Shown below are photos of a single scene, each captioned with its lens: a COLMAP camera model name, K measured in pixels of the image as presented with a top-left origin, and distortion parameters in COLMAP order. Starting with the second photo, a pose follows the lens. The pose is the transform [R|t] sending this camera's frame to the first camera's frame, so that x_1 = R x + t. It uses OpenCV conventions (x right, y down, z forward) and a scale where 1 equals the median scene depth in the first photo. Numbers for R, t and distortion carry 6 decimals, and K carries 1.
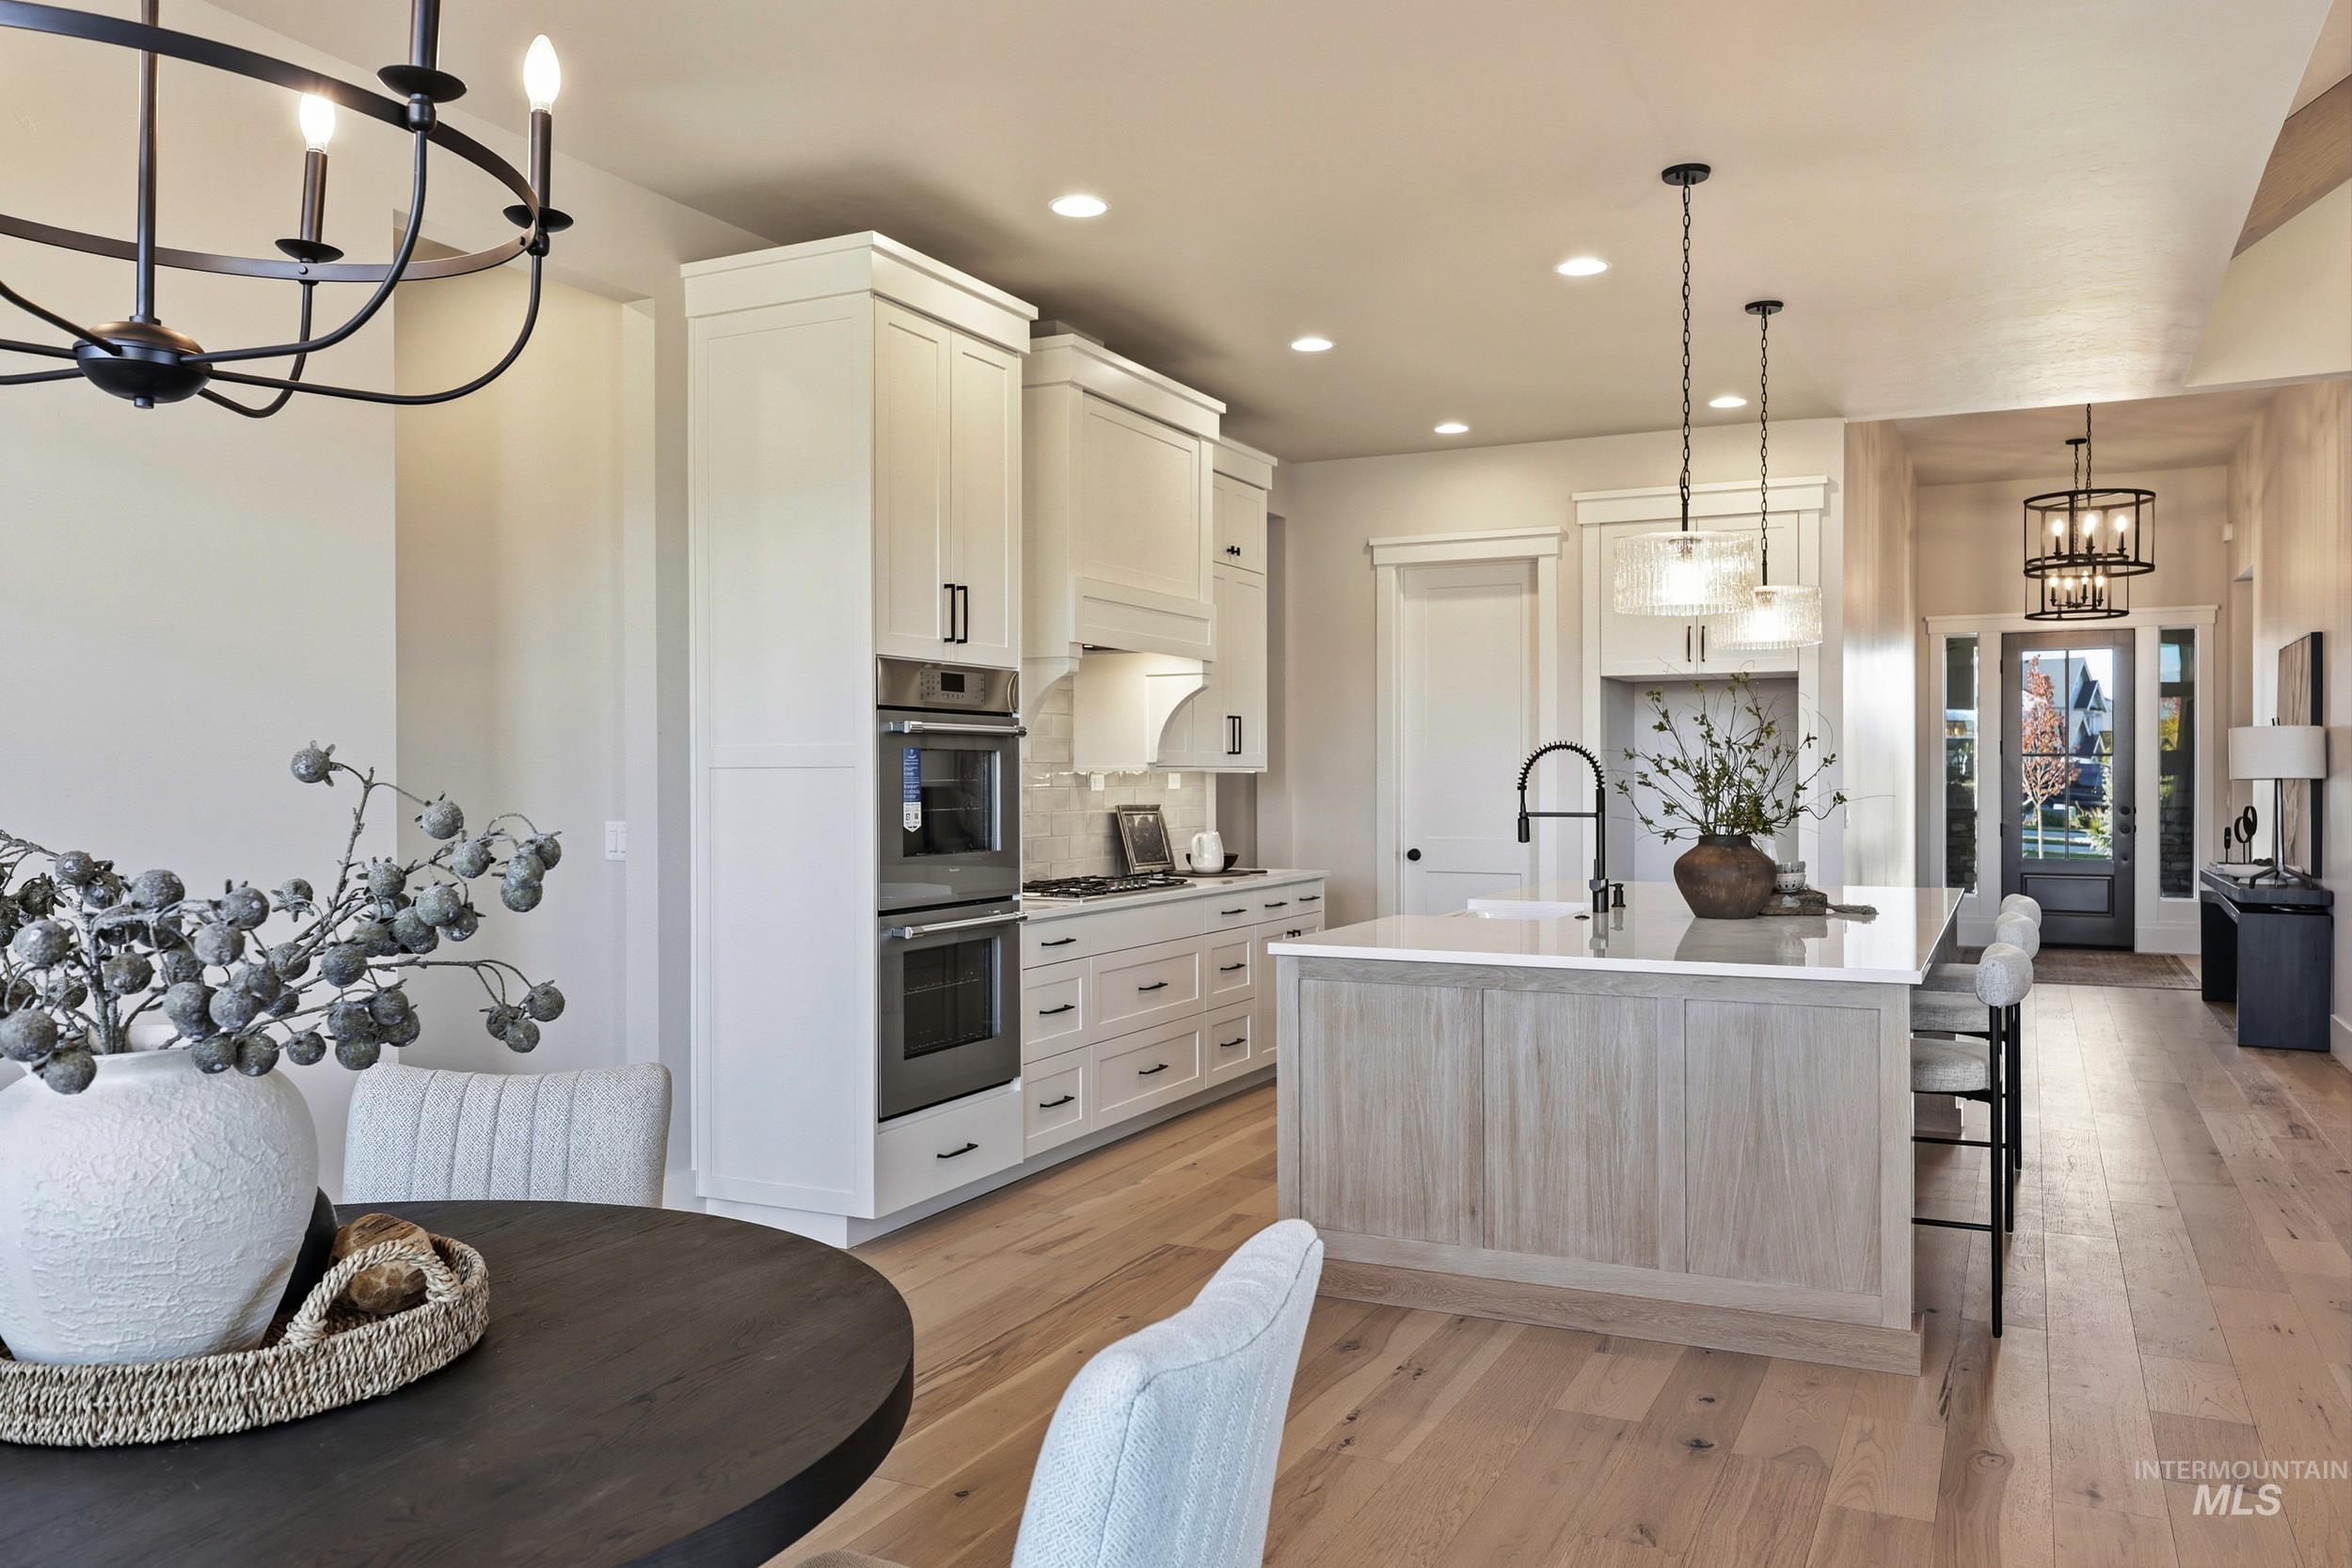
lens RADIAL K [[1709.4, 0, 1176.0], [0, 1709.4, 784.0], [0, 0, 1]] dist [-0.000633, 0.004409]
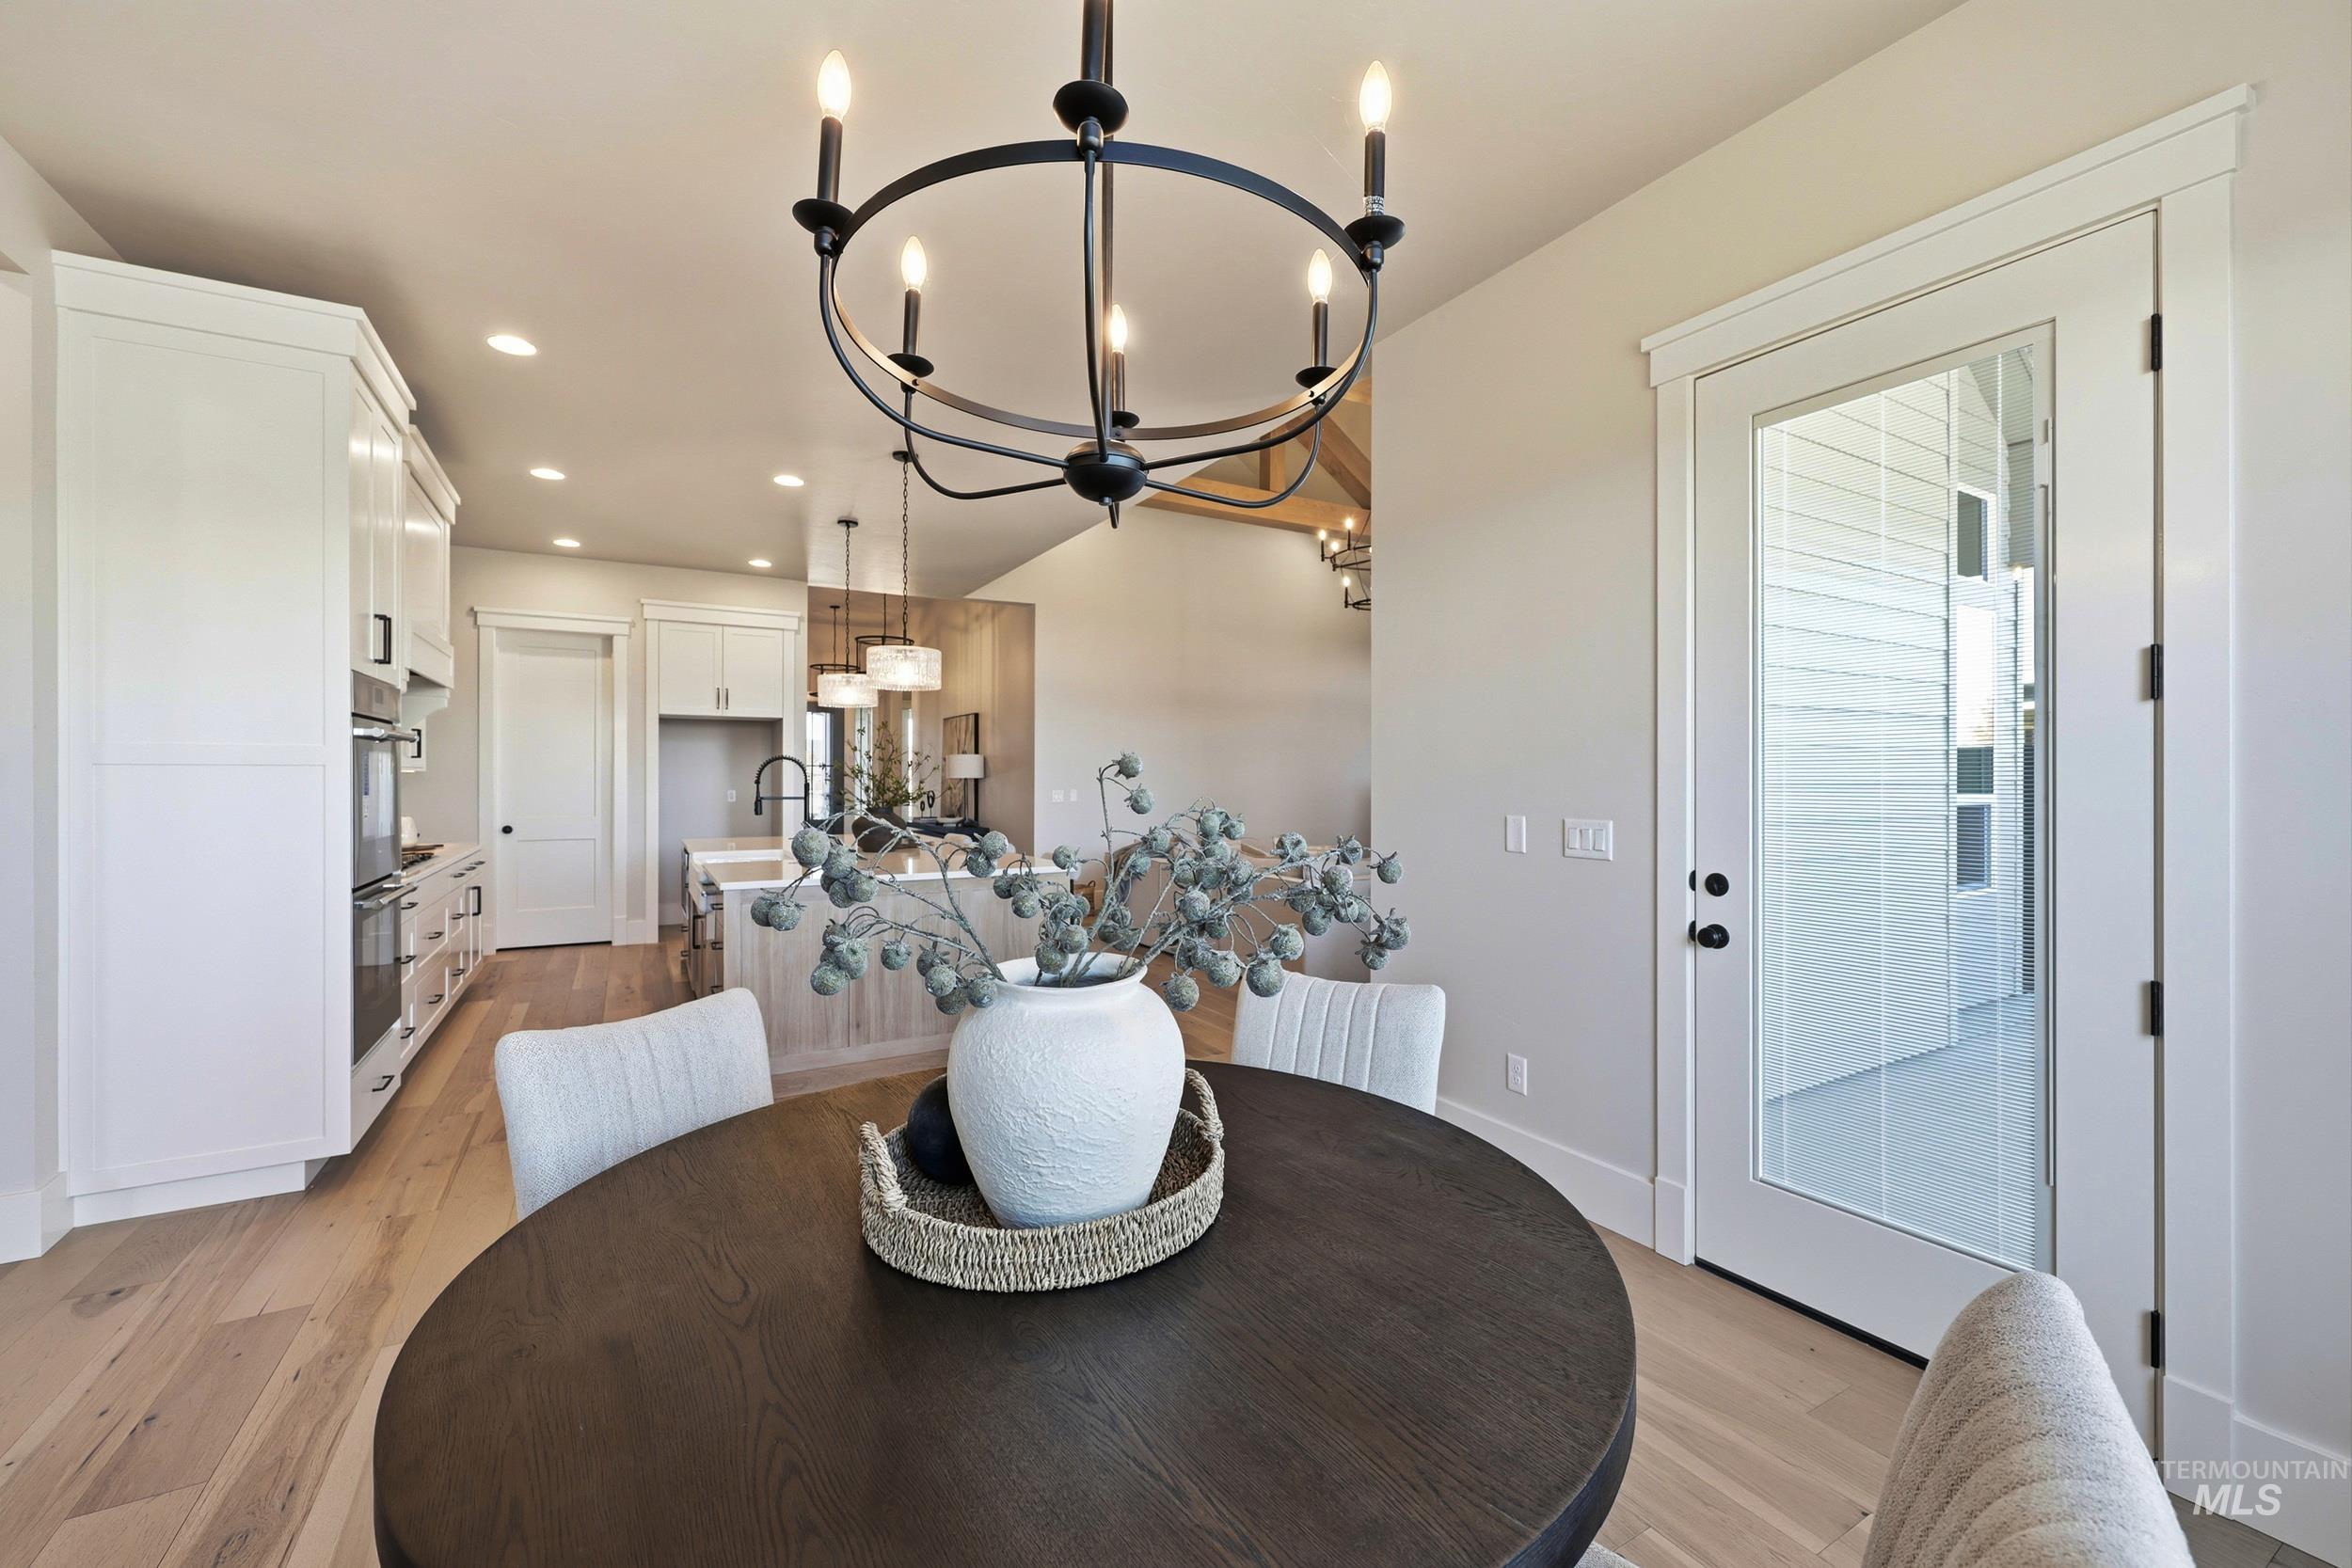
lens RADIAL K [[946.4, 0, 1174.1], [0, 946.4, 772.6], [0, 0, 1]] dist [-0.000633, -0.000271]
pose [[0.552345, 0.008515, 0.833572, -0.229841], [-0.000151, 0.999949, -0.010115, 0.001300], [-0.833616, 0.005461, 0.552318, 0.099597]]
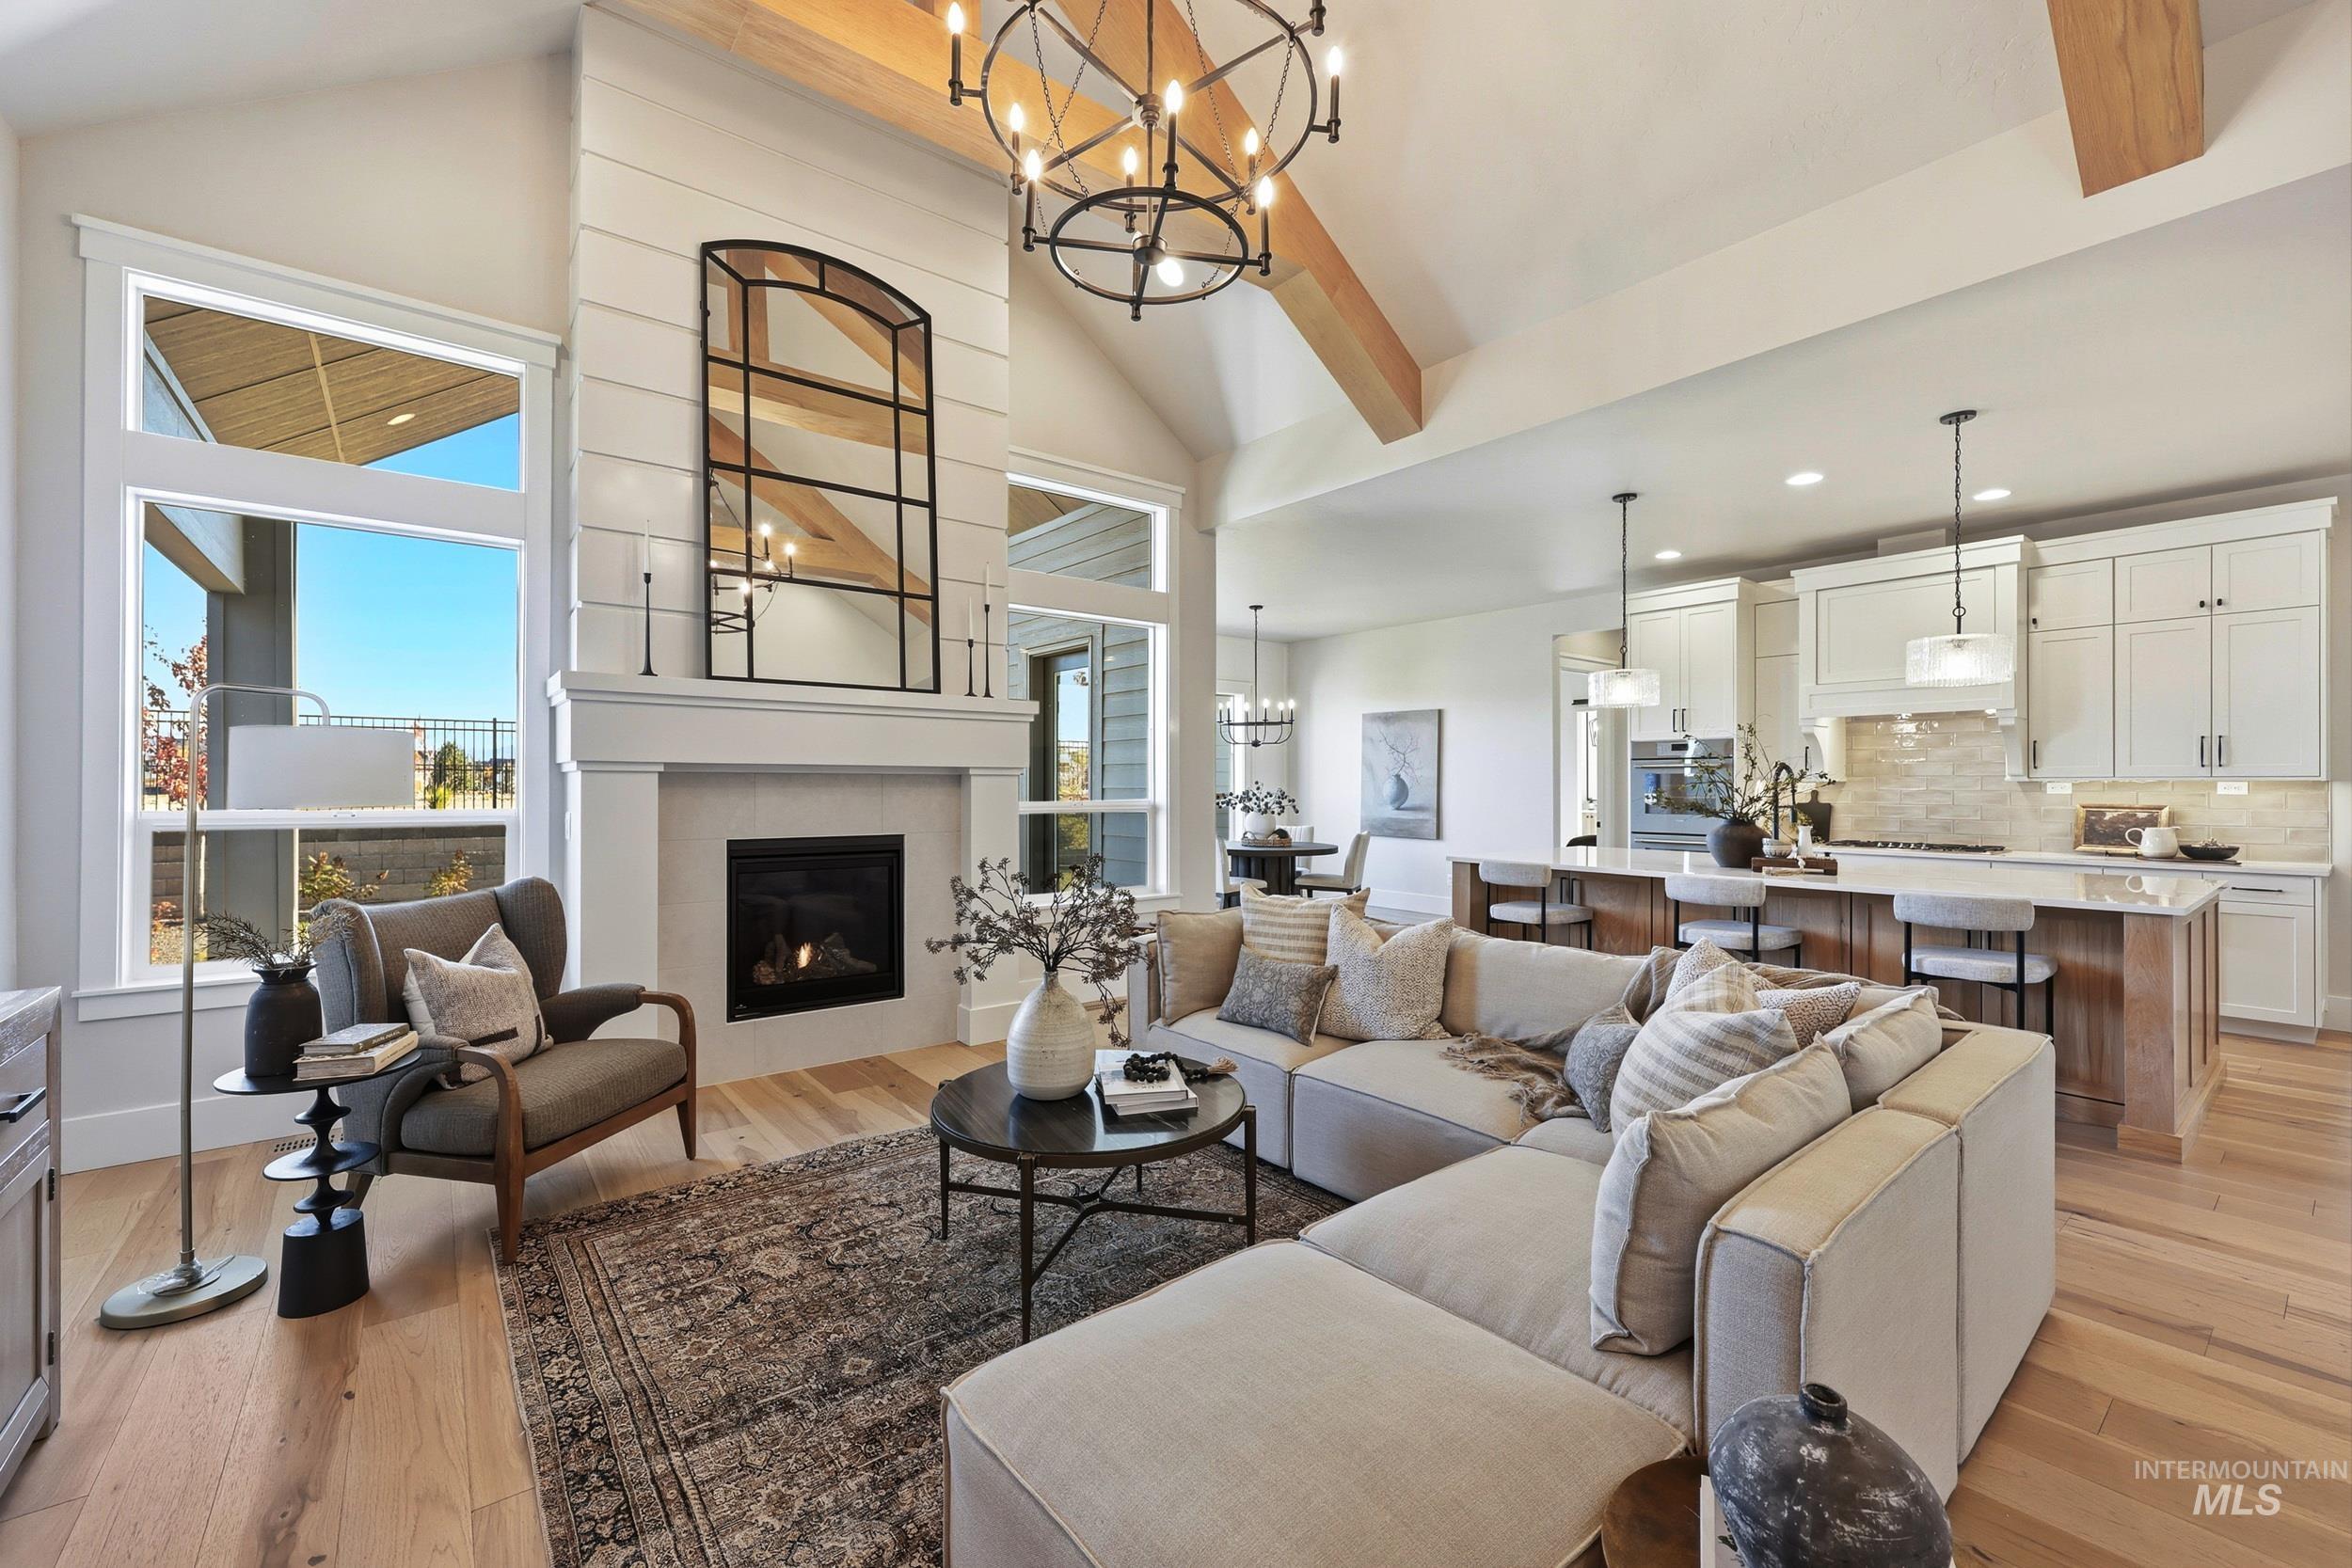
lens RADIAL K [[951.2, 0, 1173.7], [0, 951.2, 782.9], [0, 0, 1]] dist [-0.000319, 0.000081]
pose [[-0.419838, 0.000062, -0.907599, 0.896327], [-0.003644, 0.999992, 0.001754, -0.003508], [0.907592, 0.004044, -0.419834, 0.554125]]
